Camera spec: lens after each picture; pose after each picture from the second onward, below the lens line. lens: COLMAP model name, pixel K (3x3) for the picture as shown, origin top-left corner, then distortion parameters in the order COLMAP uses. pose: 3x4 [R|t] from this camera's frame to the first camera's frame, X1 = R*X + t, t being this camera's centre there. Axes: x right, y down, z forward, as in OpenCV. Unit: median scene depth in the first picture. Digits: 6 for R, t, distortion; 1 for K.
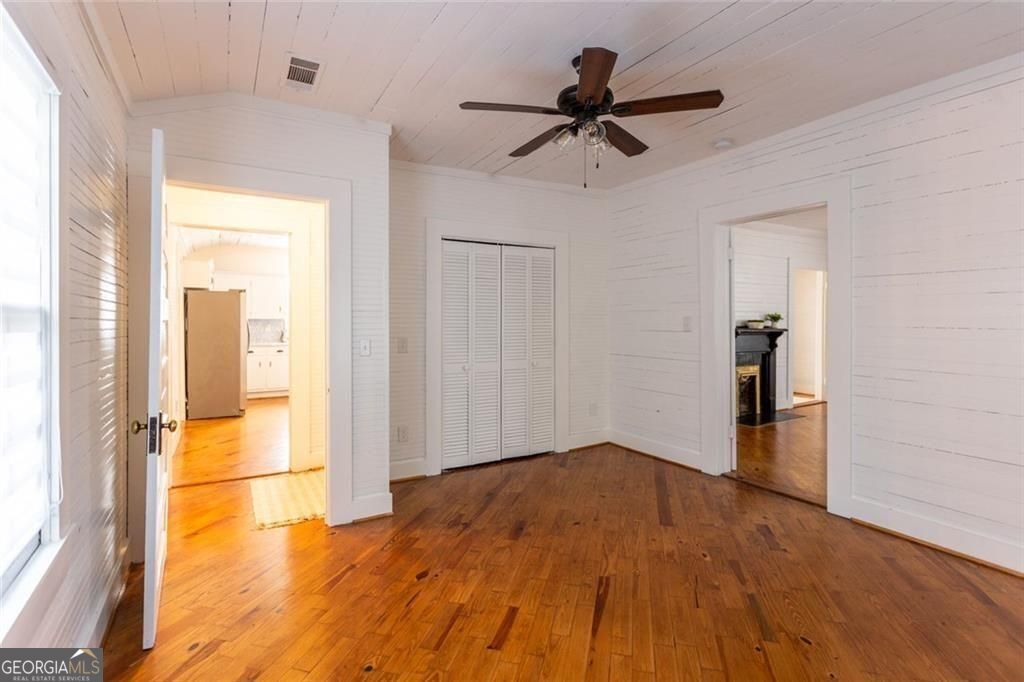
lens RADIAL K [[491.5, 0, 514.9], [0, 491.5, 317.9], [0, 0, 1]] dist [-0.000383, 0.000063]
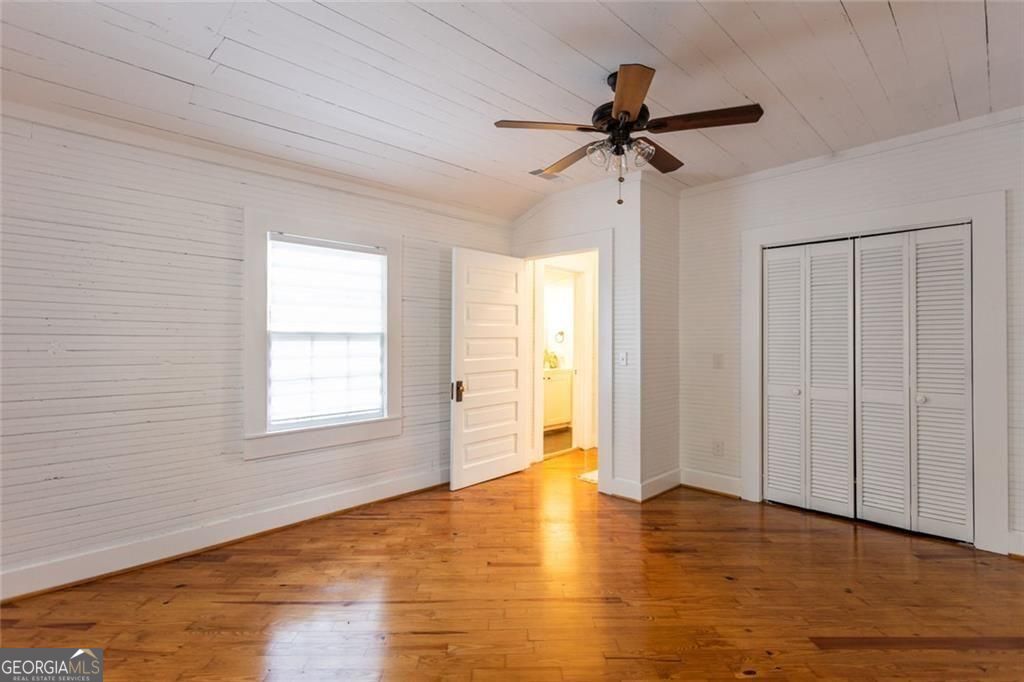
lens RADIAL K [[491.5, 0, 521.8], [0, 491.5, 336.7], [0, 0, 1]] dist [-0.000383, 0.000063]
pose [[0.263025, -0.003726, -0.964782, 0.842074], [0.006225, 0.999978, -0.002165, 0.004696], [0.964769, -0.005437, 0.263043, 0.436912]]
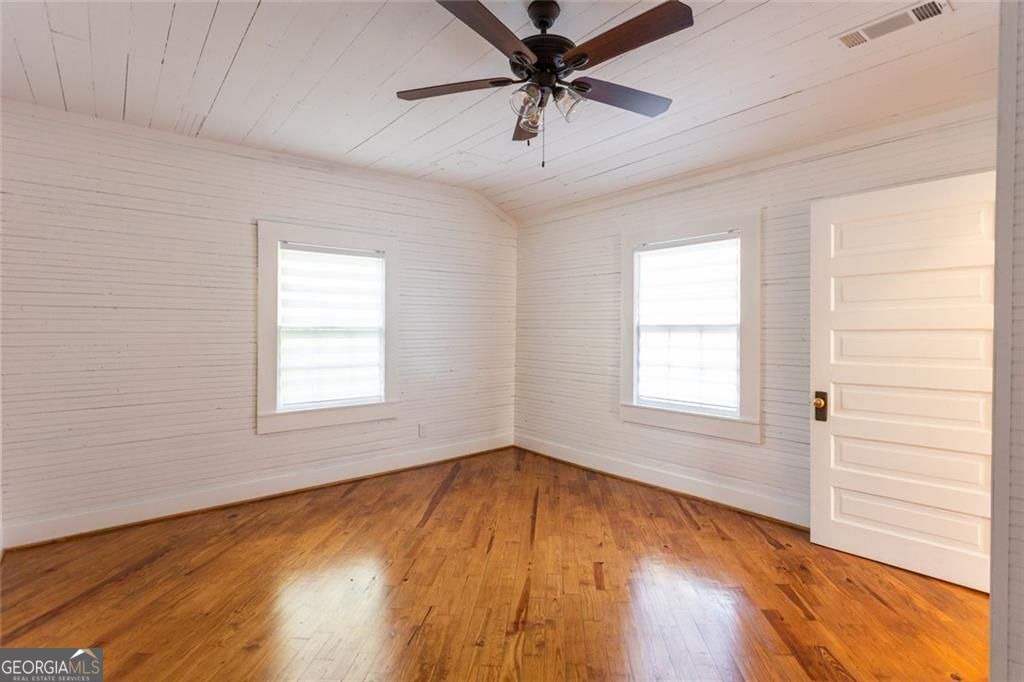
lens RADIAL K [[491.5, 0, 507.2], [0, 491.5, 337.9], [0, 0, 1]] dist [-0.000383, 0.000063]
pose [[-0.988679, 0.000694, -0.150048, 0.256619], [-0.000676, 0.999959, 0.009076, 0.011137], [0.150048, 0.009074, -0.988637, 1.422150]]
